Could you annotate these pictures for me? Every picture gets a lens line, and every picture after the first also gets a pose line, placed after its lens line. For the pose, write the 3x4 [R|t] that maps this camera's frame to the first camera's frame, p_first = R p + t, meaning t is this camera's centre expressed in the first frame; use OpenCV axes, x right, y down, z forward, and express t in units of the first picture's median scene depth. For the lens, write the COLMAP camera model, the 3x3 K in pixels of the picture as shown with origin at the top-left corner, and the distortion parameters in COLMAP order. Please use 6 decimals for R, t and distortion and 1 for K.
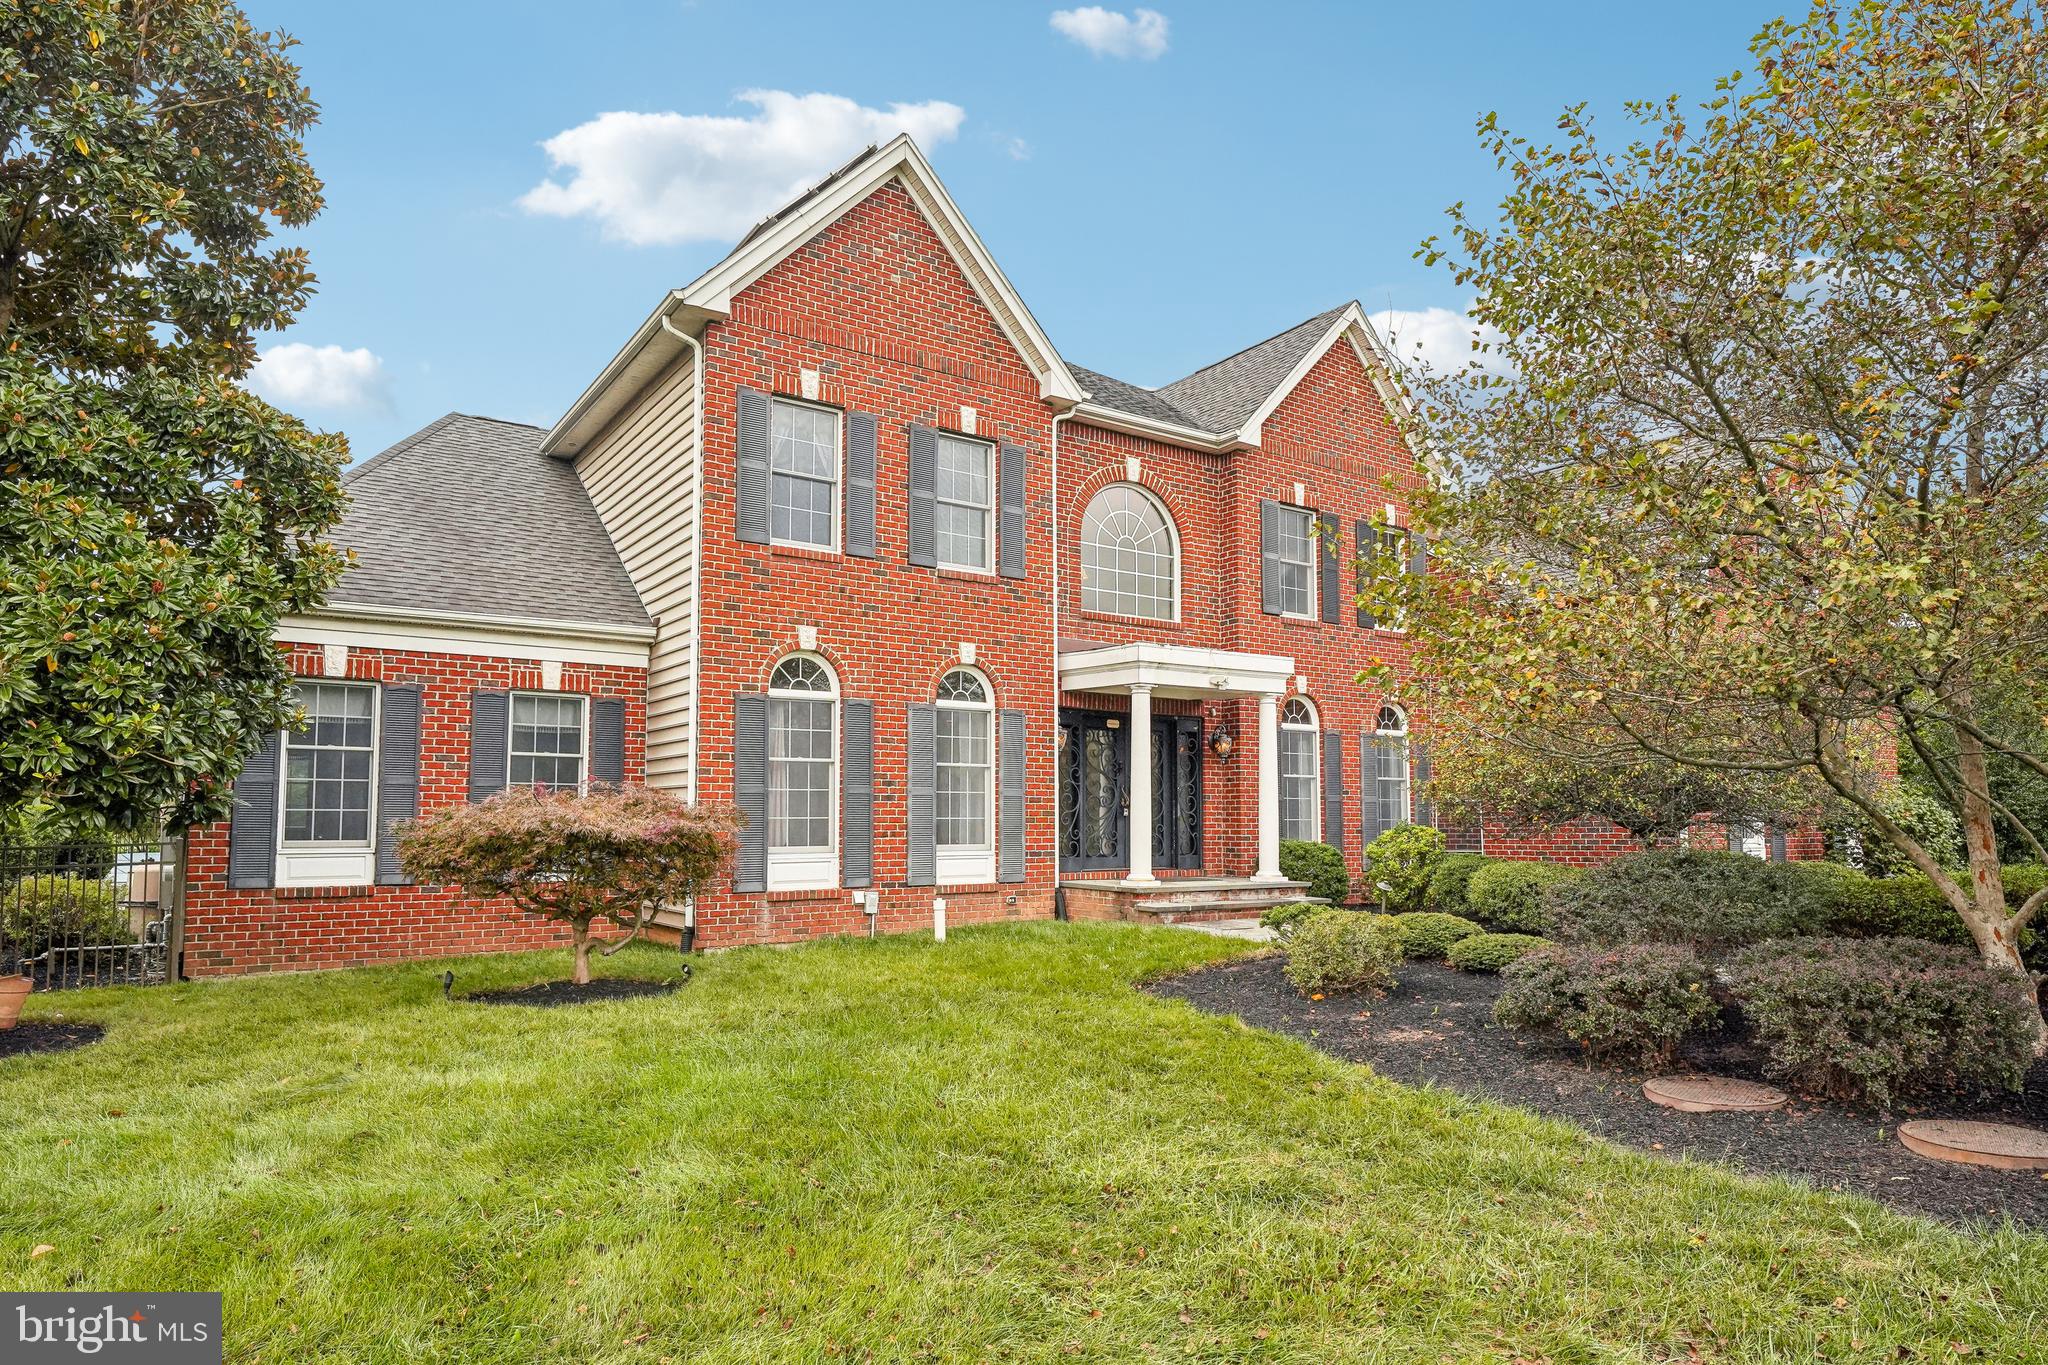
lens RADIAL K [[1192.7, 0, 1023.8], [0, 1192.7, 739.5], [0, 0, 1]] dist [-0.002309, -0.000285]
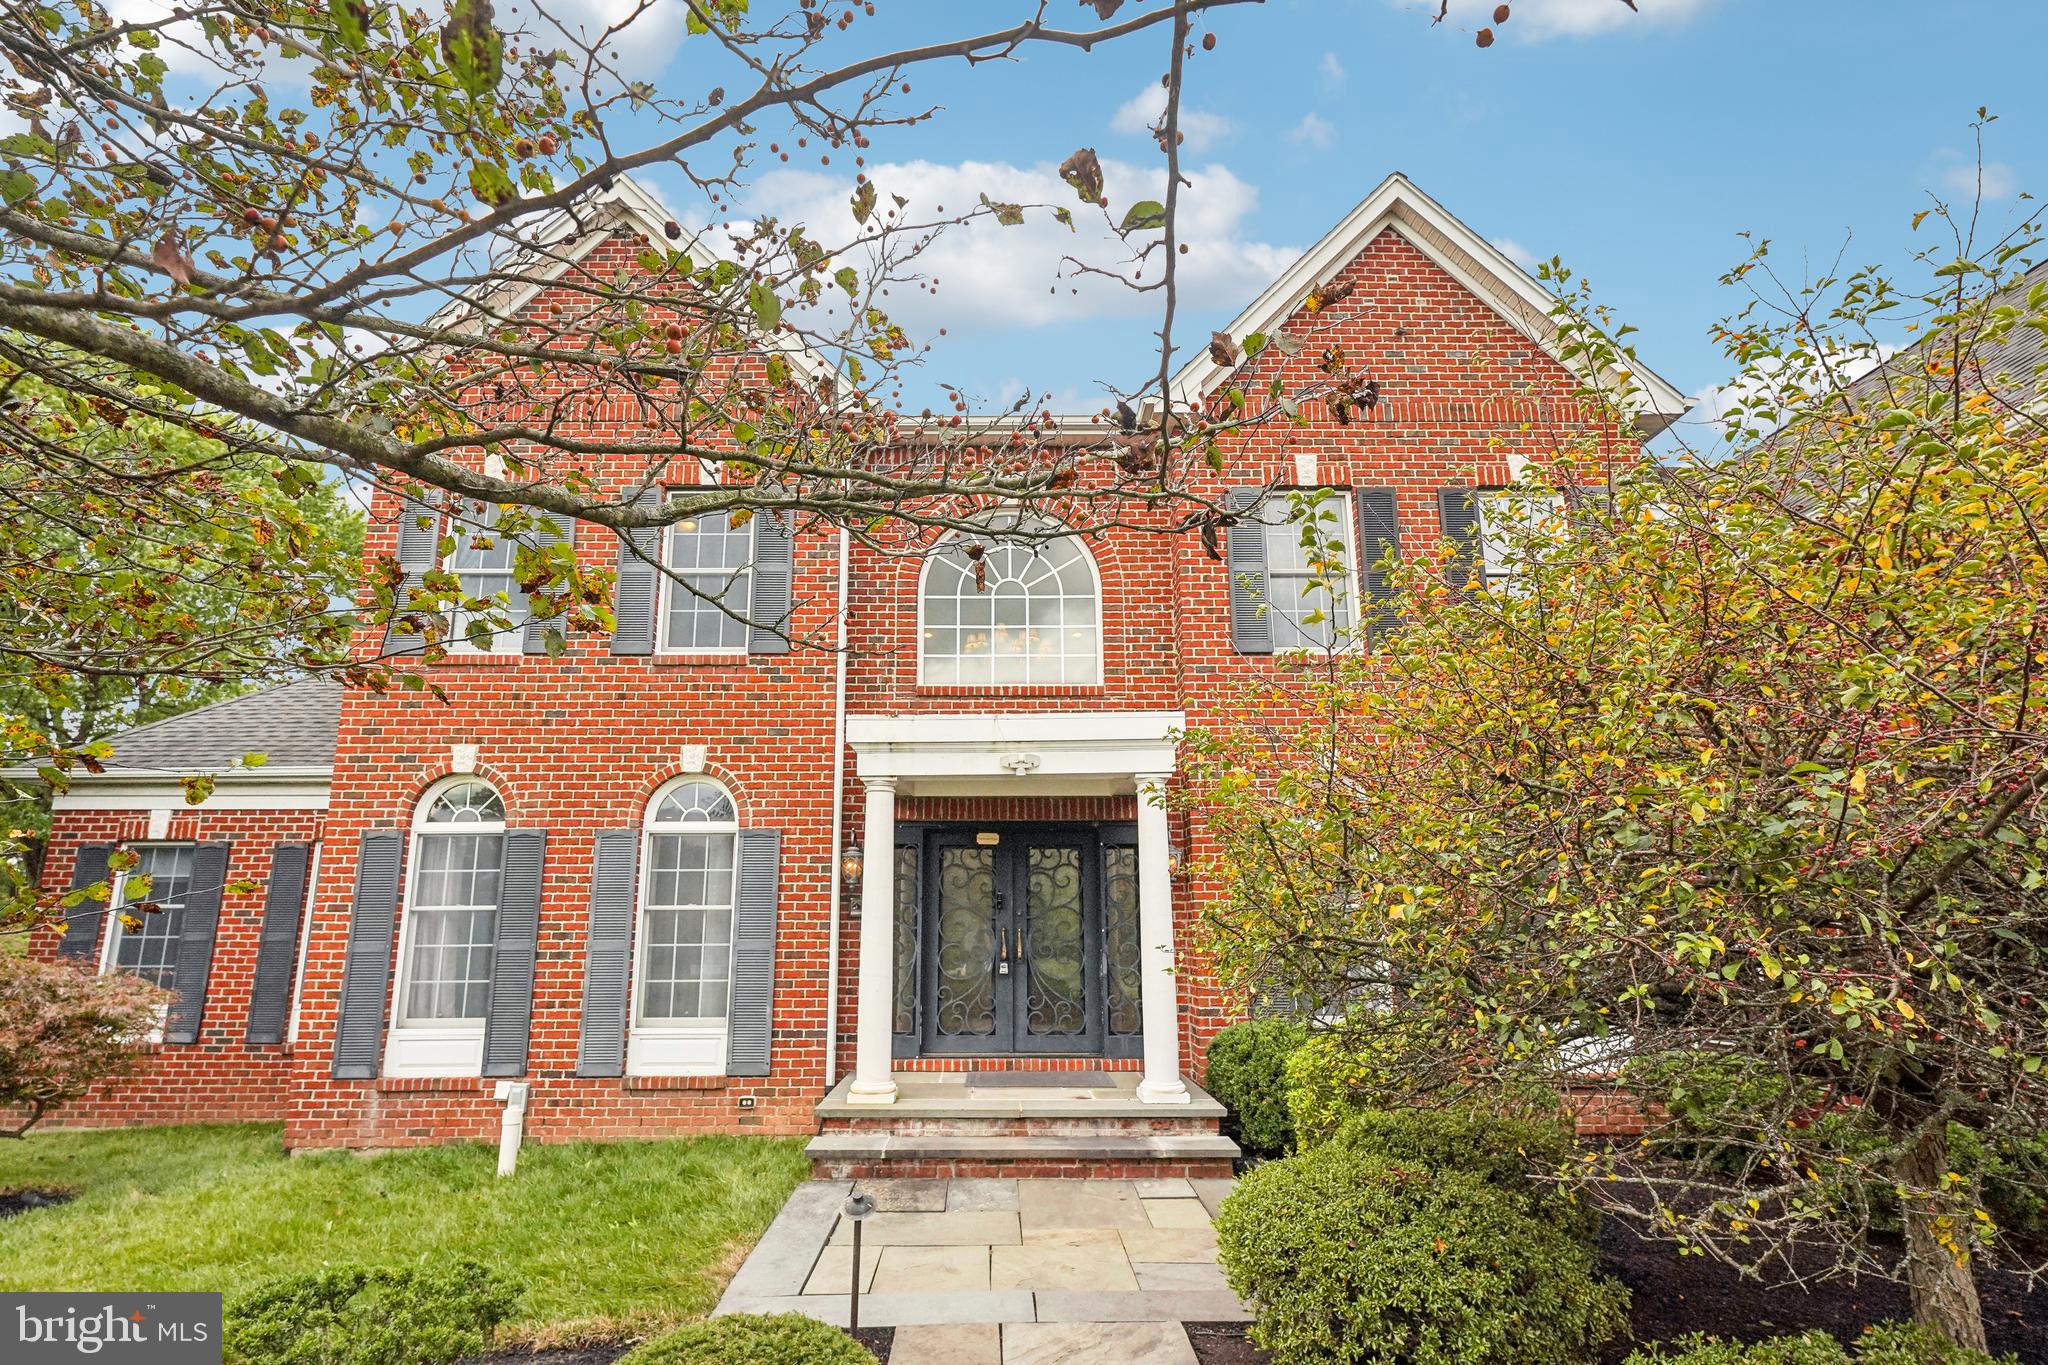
lens RADIAL K [[935.5, 0, 1020.8], [0, 935.5, 734.8], [0, 0, 1]] dist [0.000035, 0.000106]
pose [[0.827403, -0.117163, -0.549252, 0.479725], [0.041703, 0.988114, -0.147956, 0.010324], [0.560059, 0.099513, 0.822455, 0.659368]]
